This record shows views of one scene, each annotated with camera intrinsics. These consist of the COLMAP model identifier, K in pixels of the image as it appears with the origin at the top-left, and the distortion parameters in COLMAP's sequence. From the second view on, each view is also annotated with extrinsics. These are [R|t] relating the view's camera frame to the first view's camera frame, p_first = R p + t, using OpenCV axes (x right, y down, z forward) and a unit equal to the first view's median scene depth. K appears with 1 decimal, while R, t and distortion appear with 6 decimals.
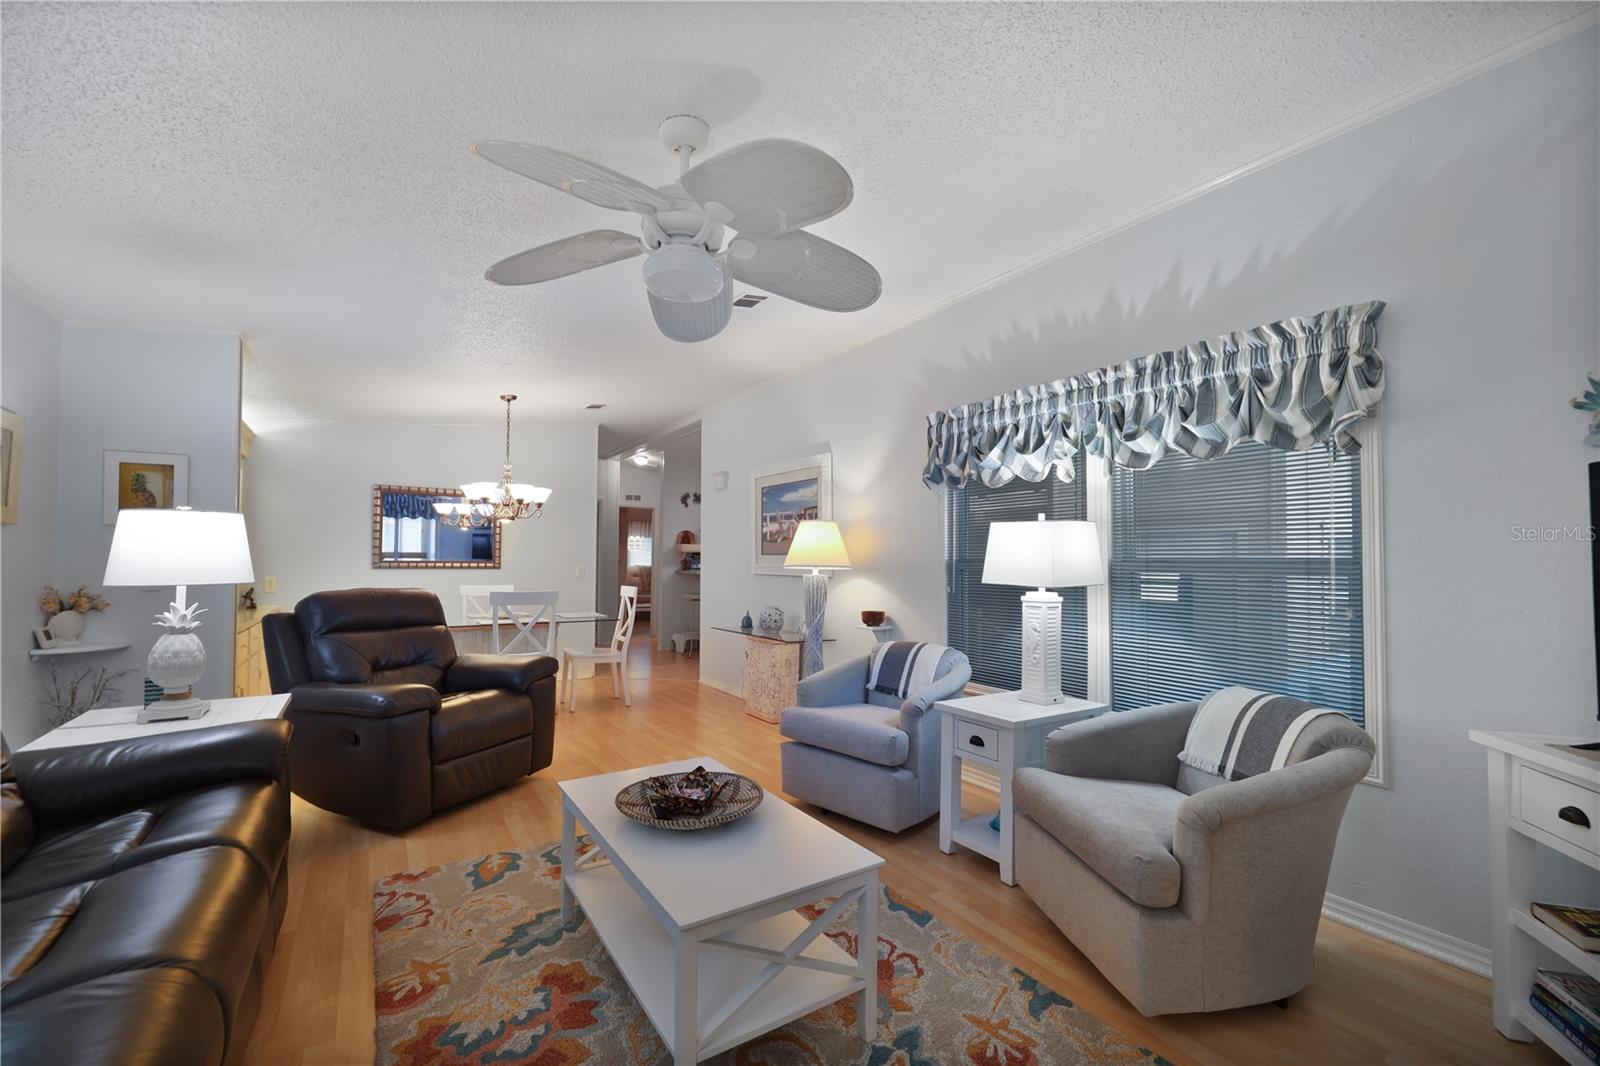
lens RADIAL K [[667.6, 0, 798.2], [0, 667.6, 540.4], [0, 0, 1]] dist [-0.001777, 0.000924]
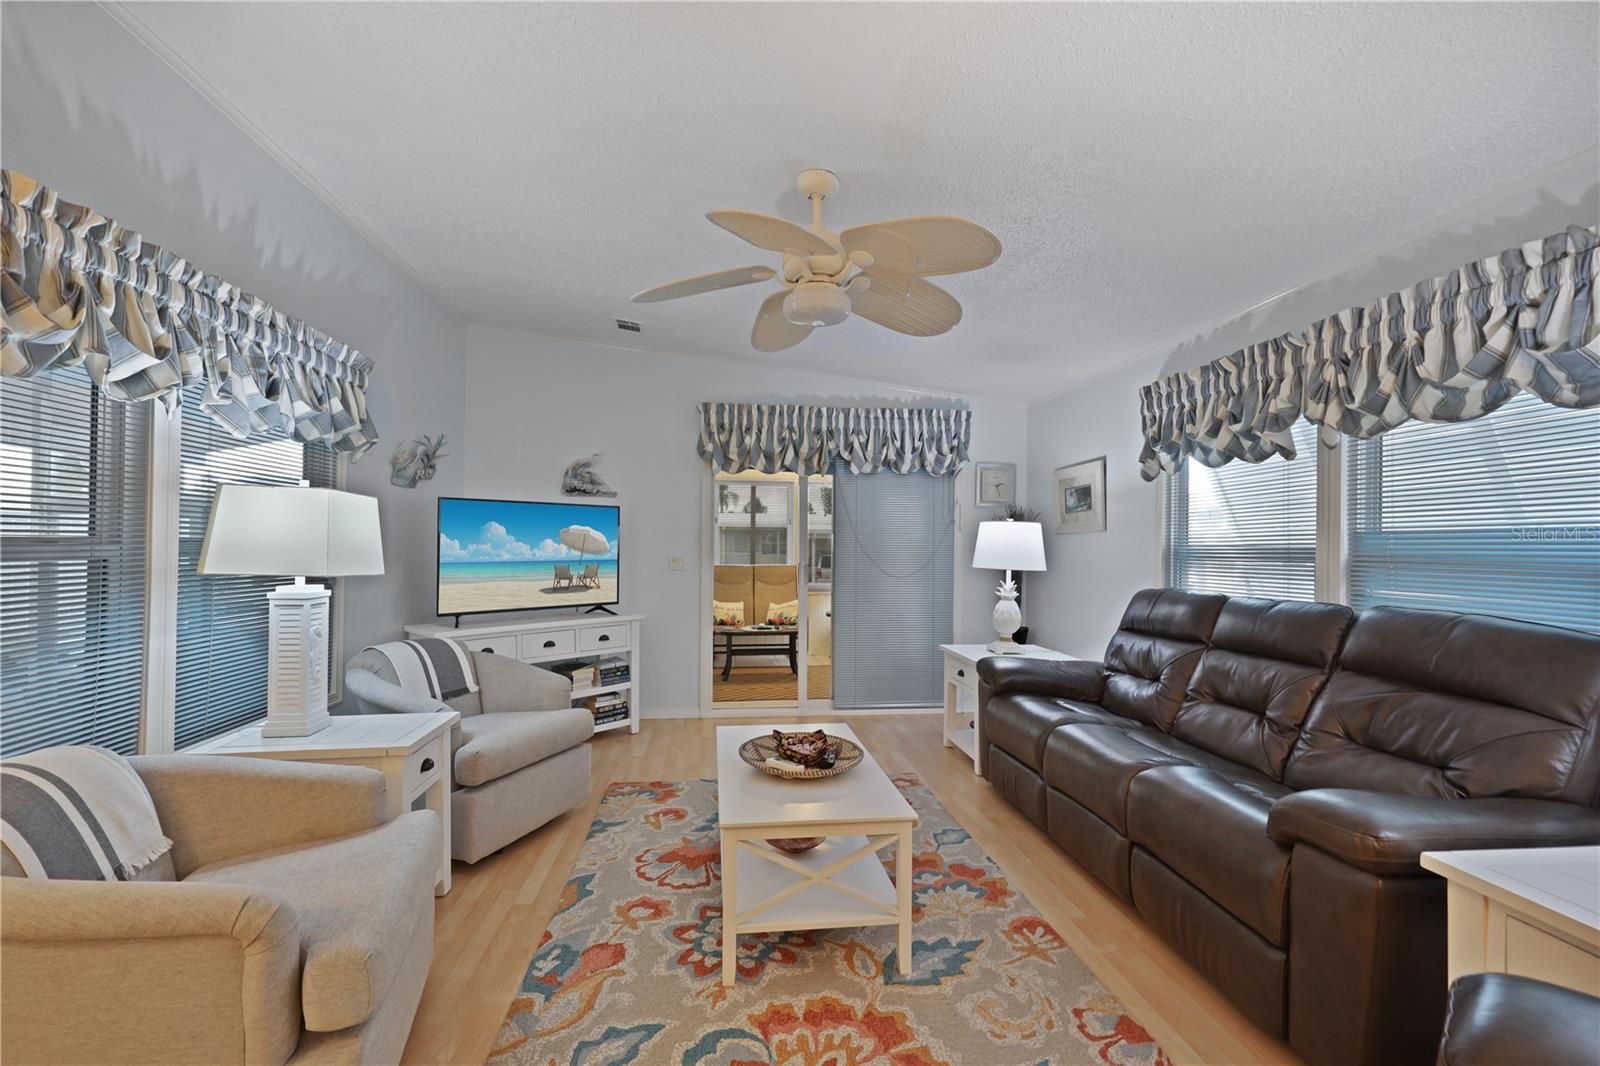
lens RADIAL K [[667.6, 0, 791.8], [0, 667.6, 538.7], [0, 0, 1]] dist [-0.001777, 0.000924]
pose [[-0.894706, -0.007930, 0.446585, -0.462480], [-0.026219, 0.999051, -0.034787, 0.036857], [-0.445885, -0.042833, -0.894065, 1.437910]]
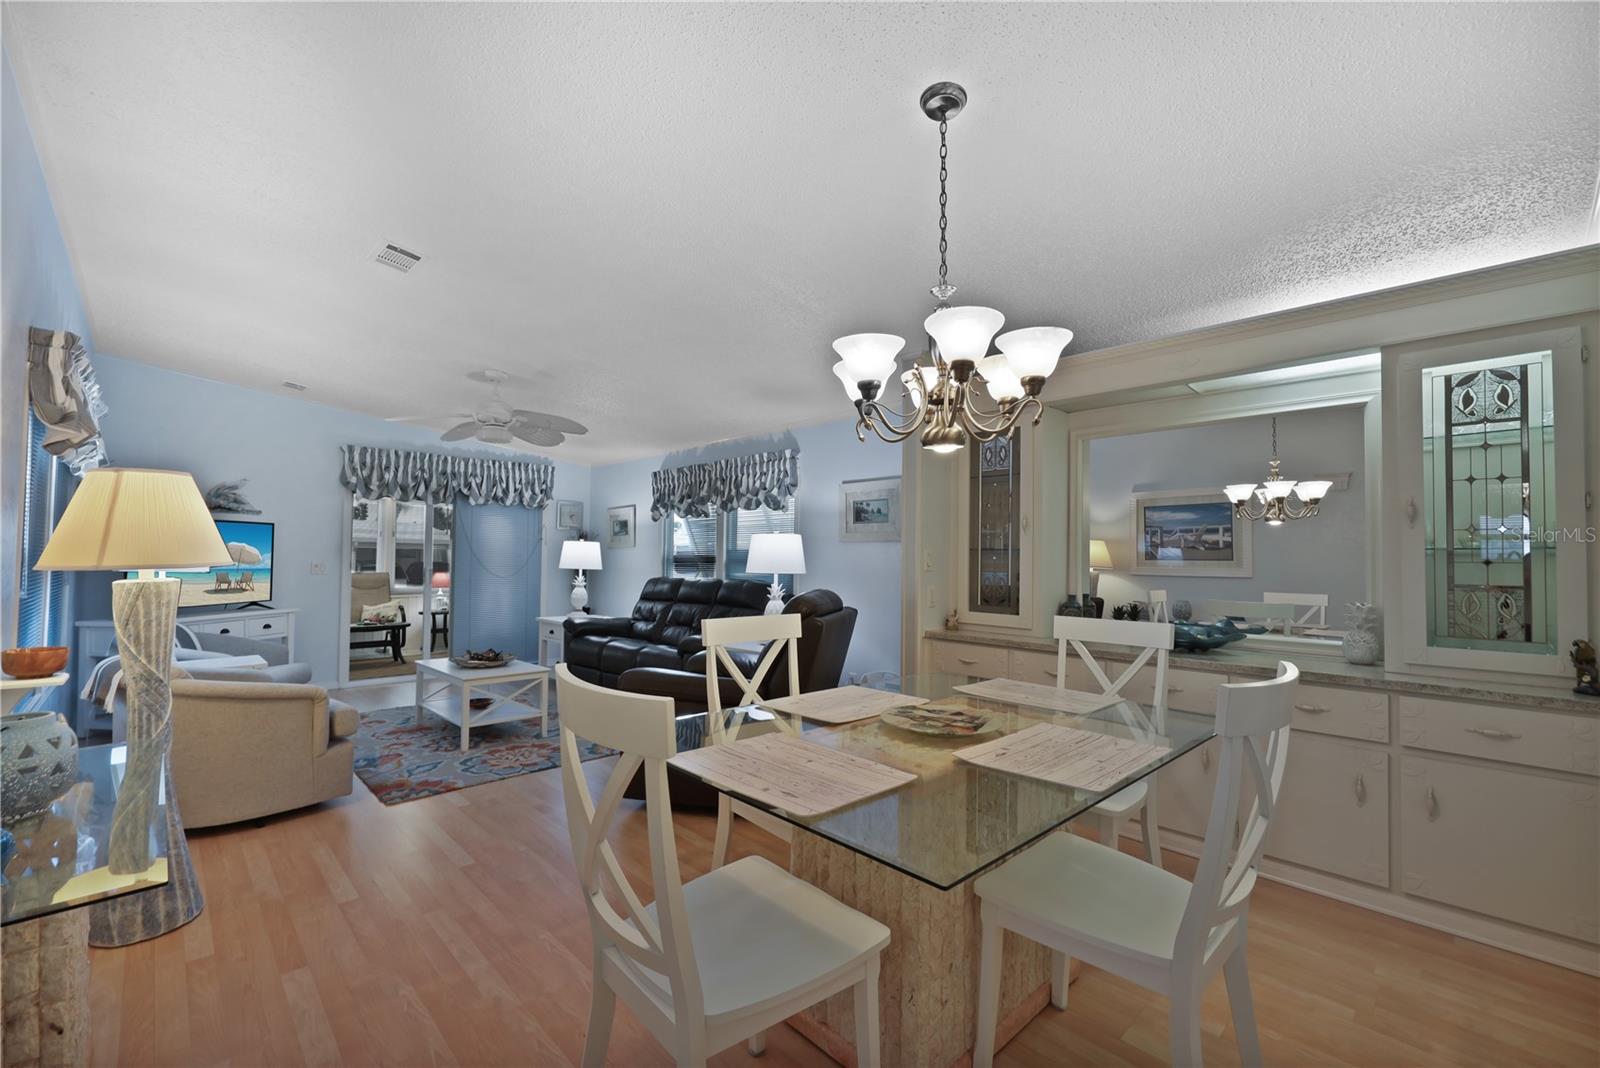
lens RADIAL K [[667.6, 0, 790.5], [0, 667.6, 540.7], [0, 0, 1]] dist [-0.001777, 0.000924]
pose [[-0.983103, -0.019013, -0.182065, -0.541922], [-0.008317, 0.998203, -0.059336, 0.072862], [0.182867, -0.056819, -0.981495, 2.428785]]
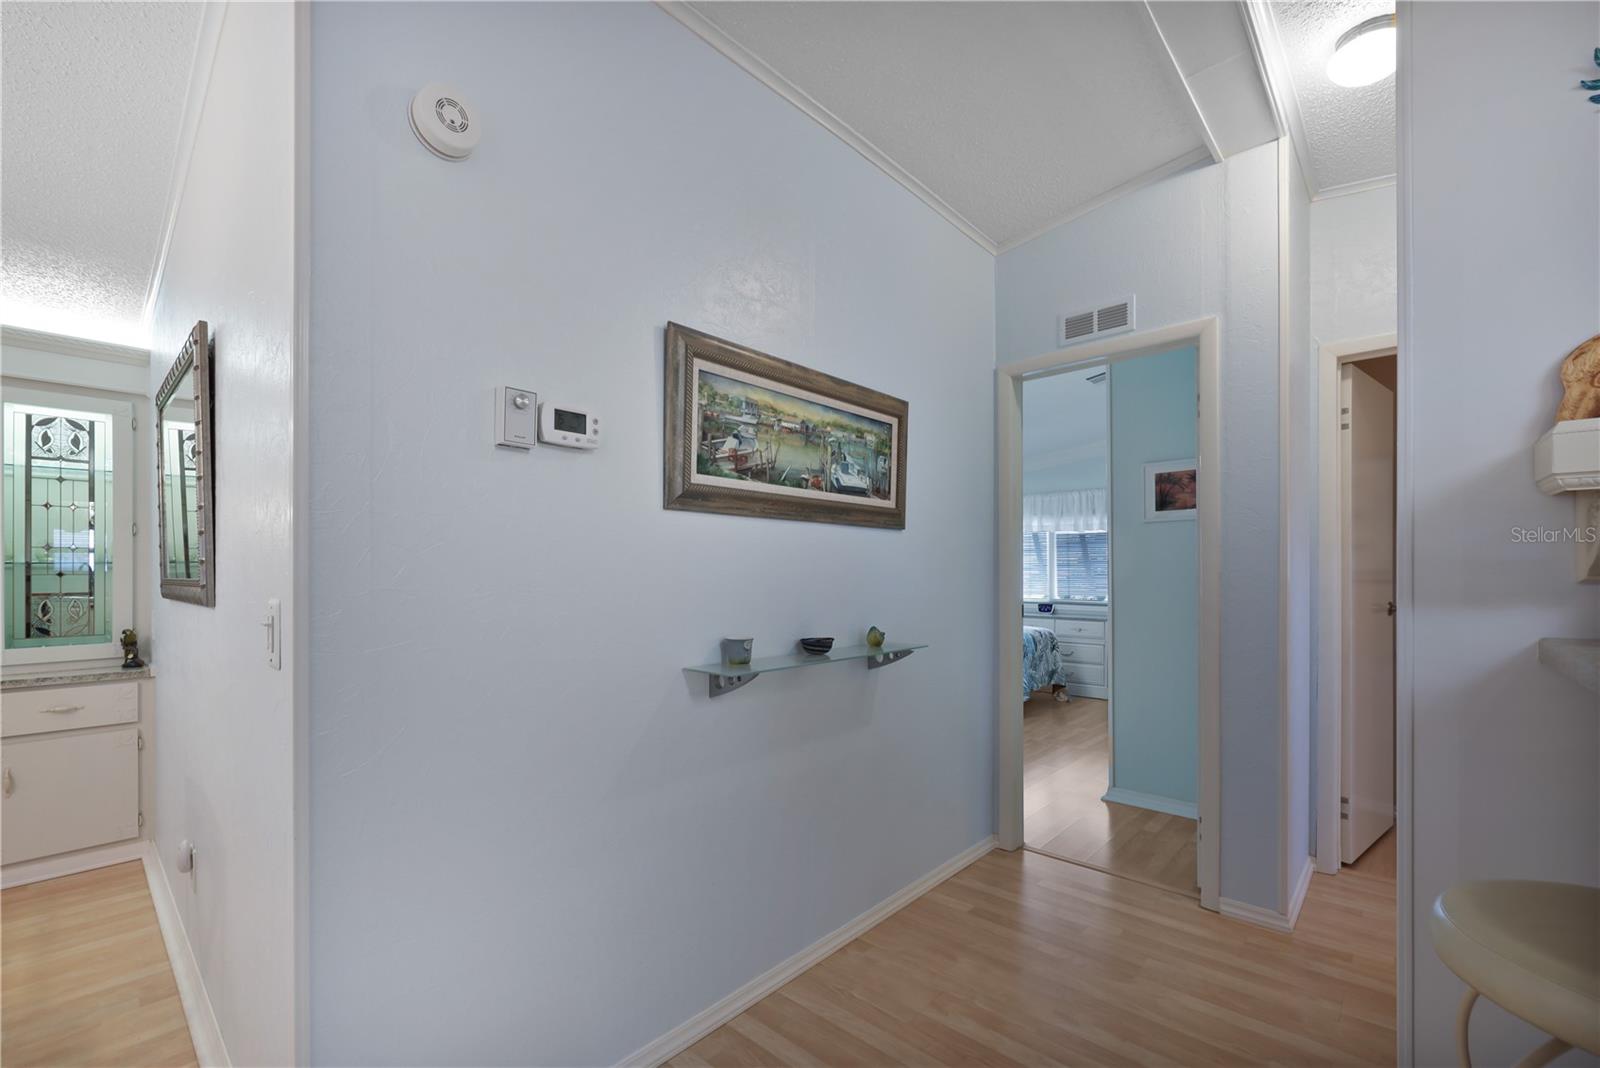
lens RADIAL K [[667.6, 0, 777.7], [0, 667.6, 567.7], [0, 0, 1]] dist [-0.001777, 0.000924]
pose [[0.239421, -0.012804, -0.970831, -0.300442], [0.038561, 0.999250, -0.003669, 0.079824], [0.970150, -0.036557, 0.239735, 2.586828]]
